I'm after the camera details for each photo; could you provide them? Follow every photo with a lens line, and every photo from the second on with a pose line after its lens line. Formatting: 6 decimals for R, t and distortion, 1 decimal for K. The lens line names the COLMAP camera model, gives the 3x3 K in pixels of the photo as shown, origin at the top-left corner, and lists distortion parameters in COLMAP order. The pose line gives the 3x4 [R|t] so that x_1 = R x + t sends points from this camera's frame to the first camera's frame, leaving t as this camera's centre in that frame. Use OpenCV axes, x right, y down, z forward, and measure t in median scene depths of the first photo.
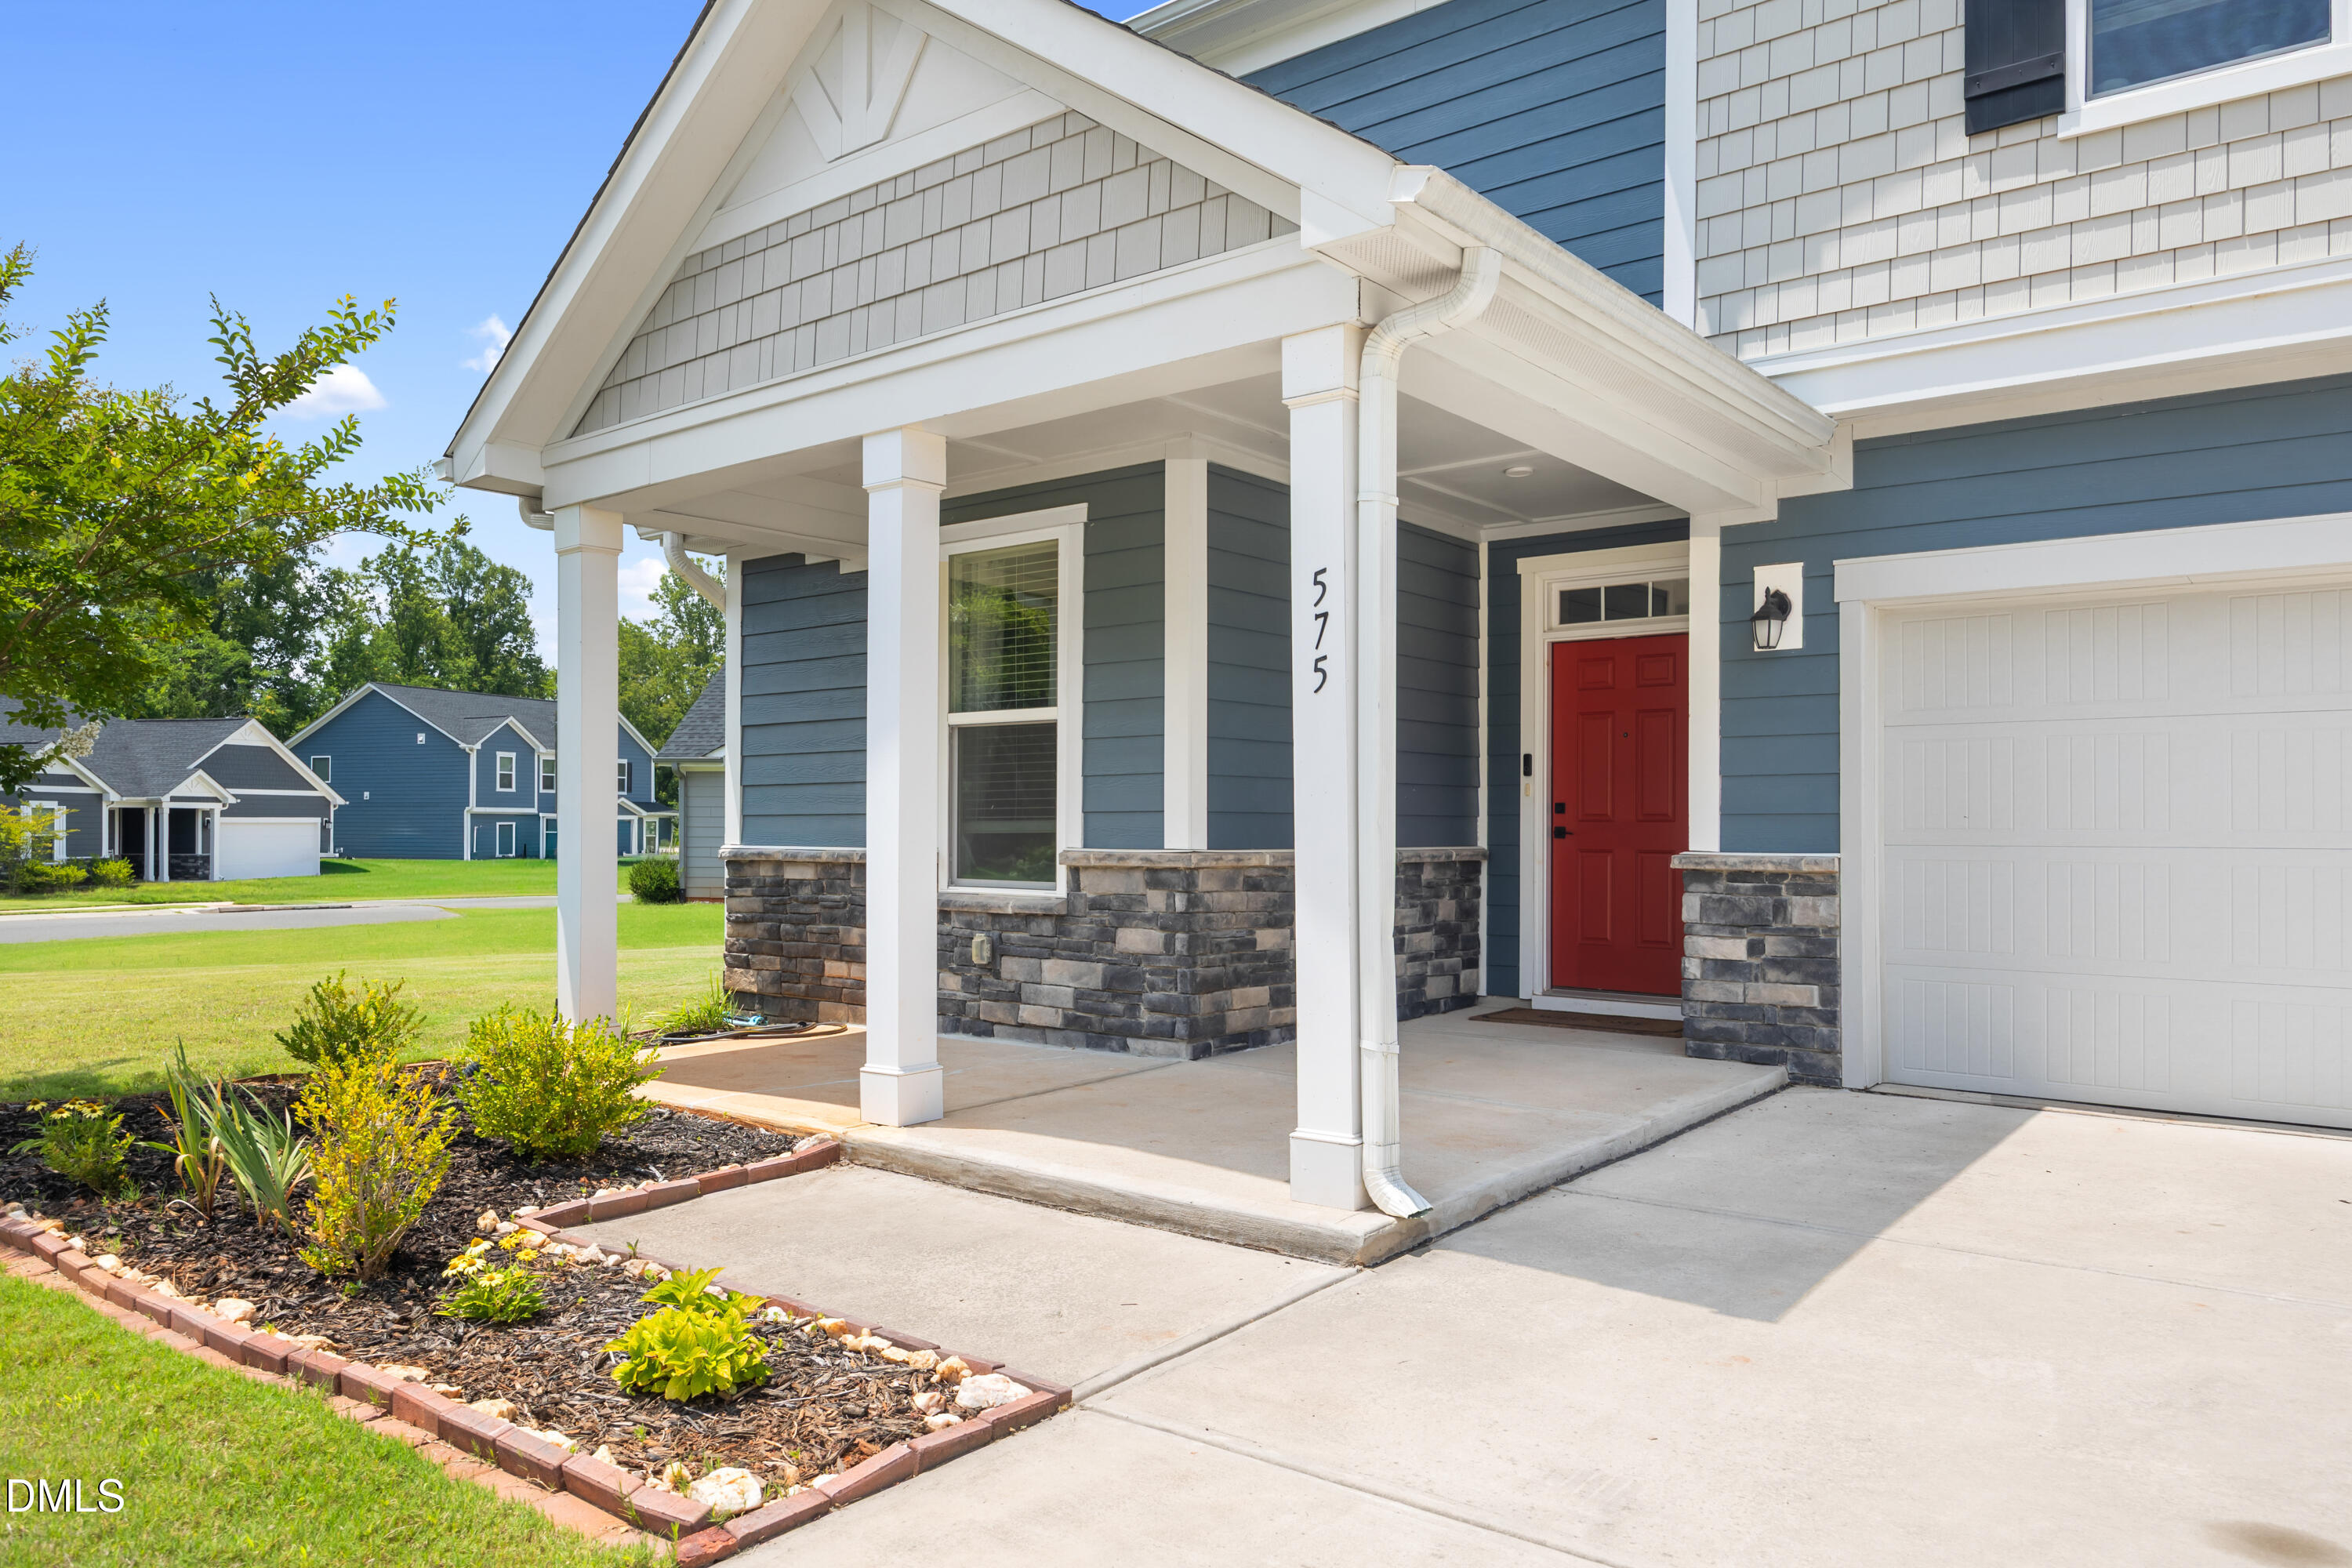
lens RADIAL K [[1581.9, 0, 1175.1], [0, 1581.9, 792.2], [0, 0, 1]] dist [-0.002546, -0.000133]
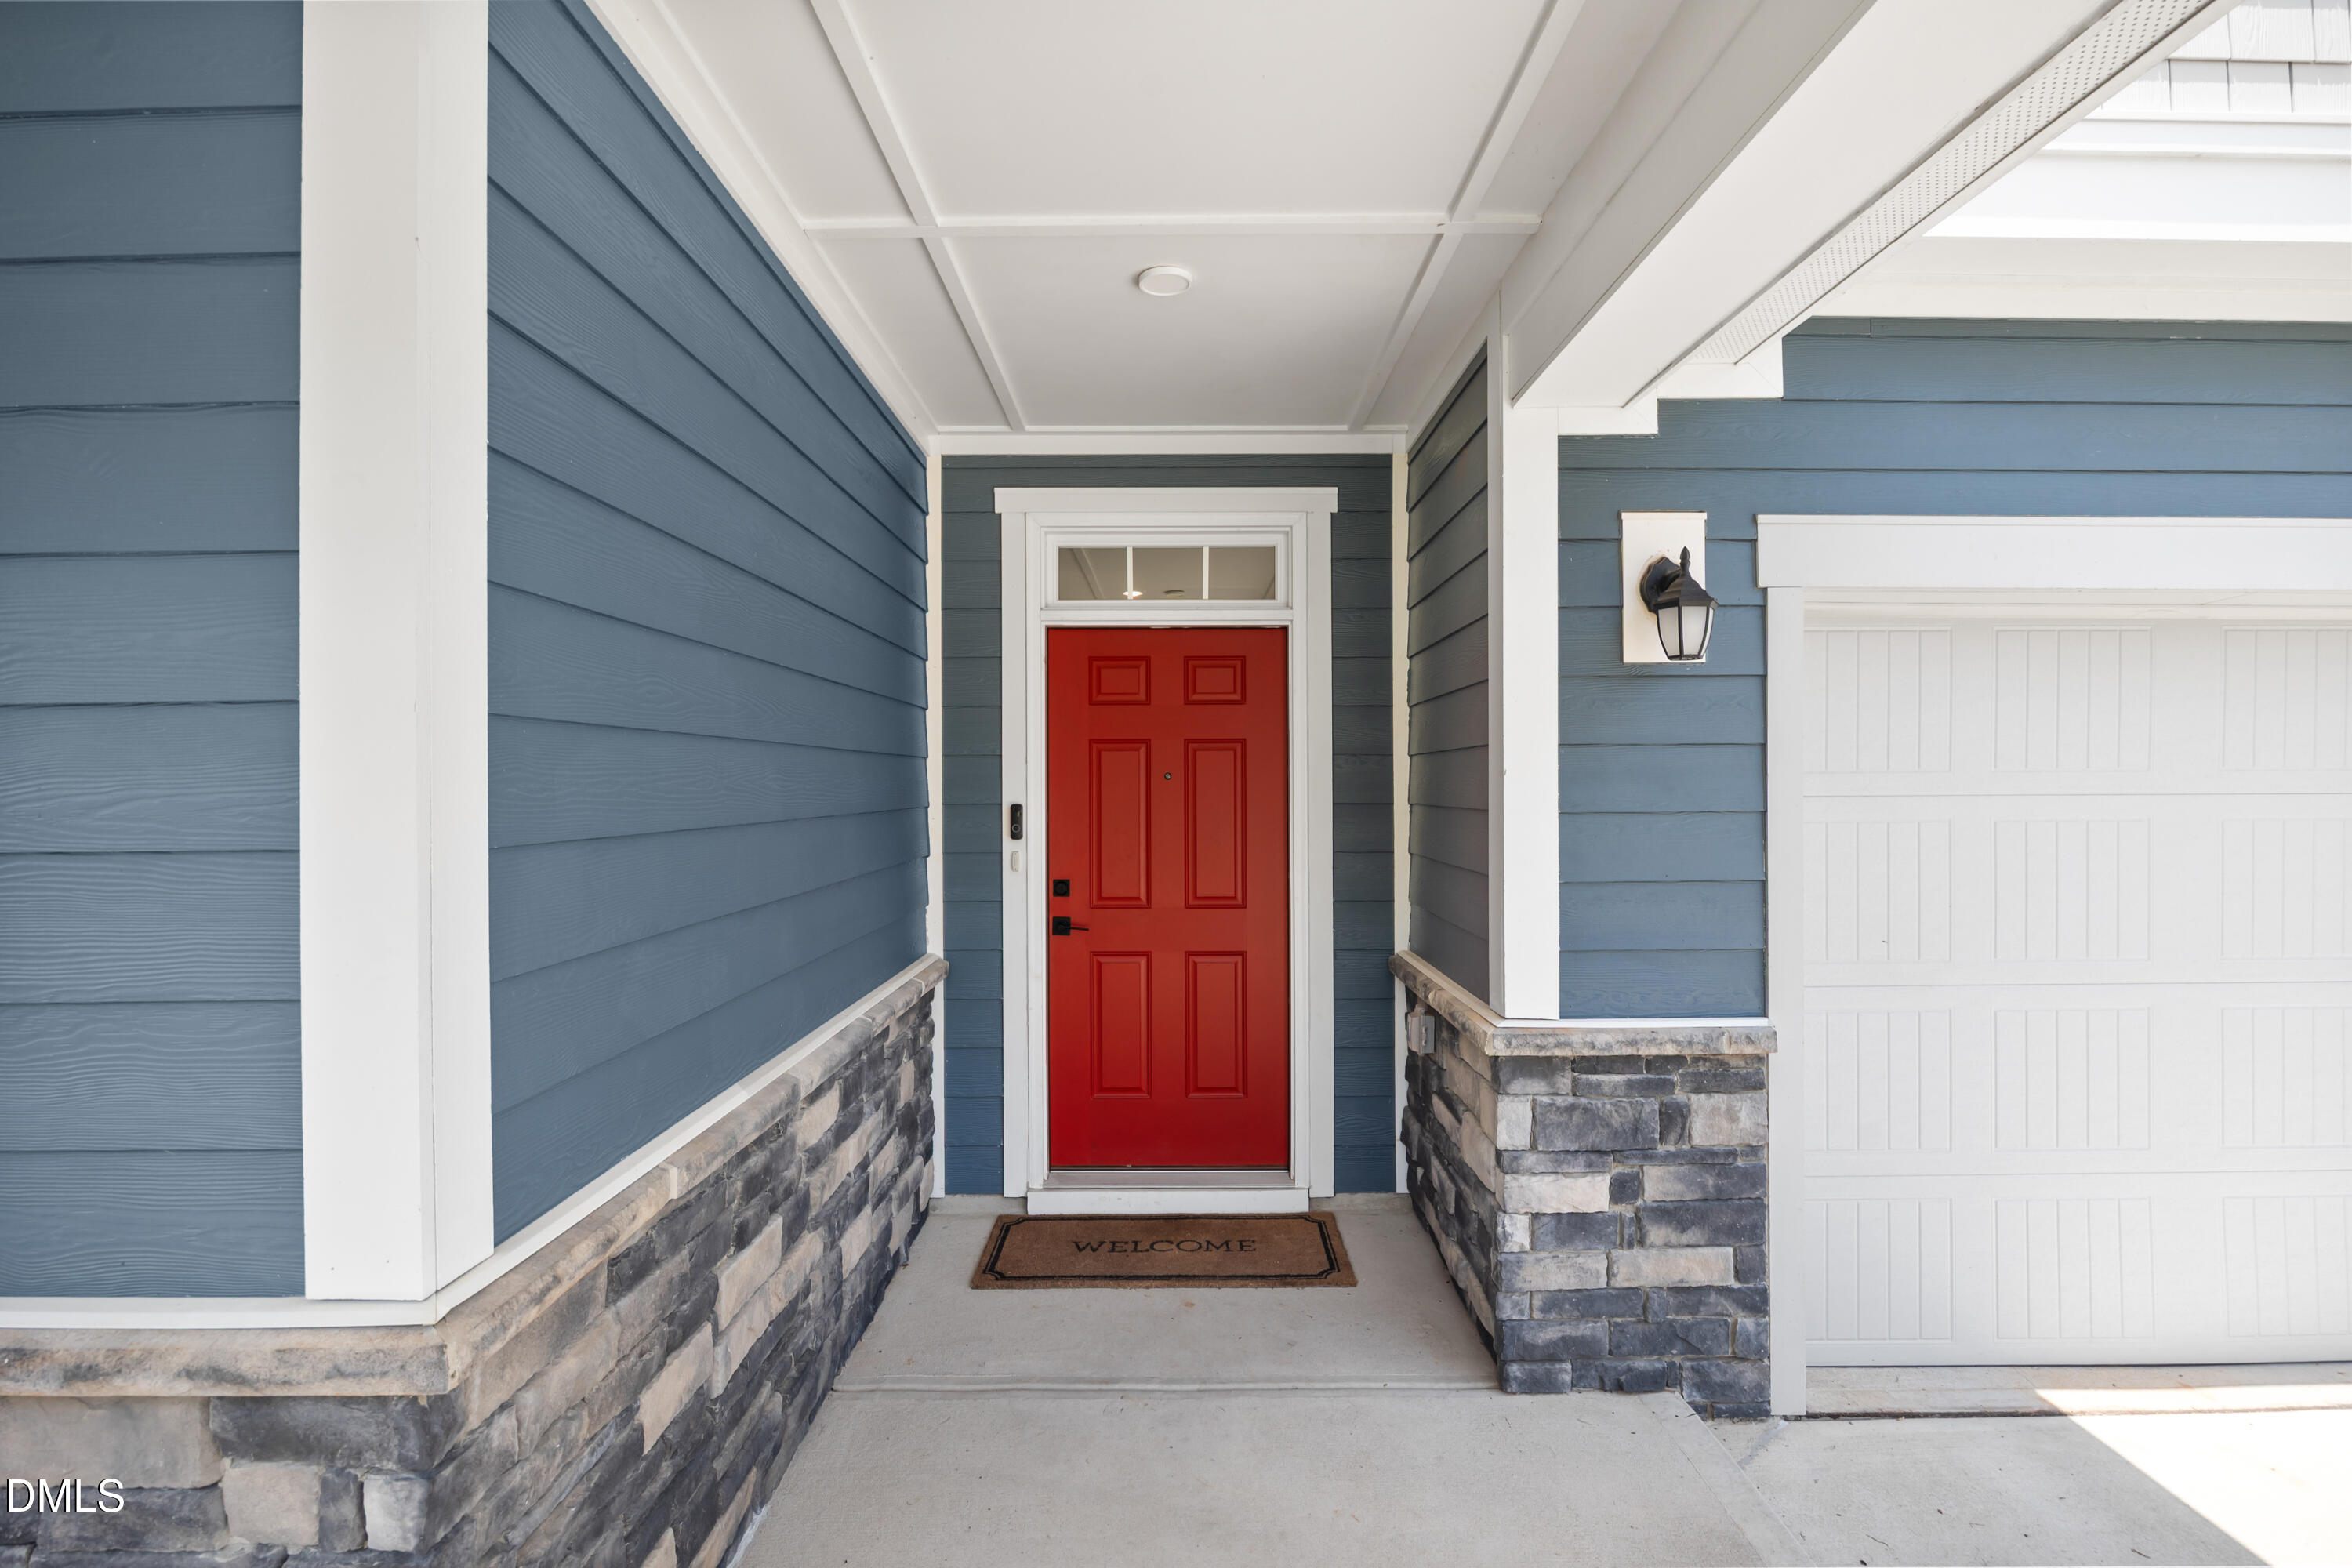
lens RADIAL K [[1144.7, 0, 1183.6], [0, 1144.7, 780.5], [0, 0, 1]] dist [-0.010991, 0.000444]
pose [[0.775783, -0.005406, 0.630976, -0.012576], [-0.006670, 0.999837, 0.016767, -0.052818], [-0.630964, -0.017216, 0.775621, 0.780639]]
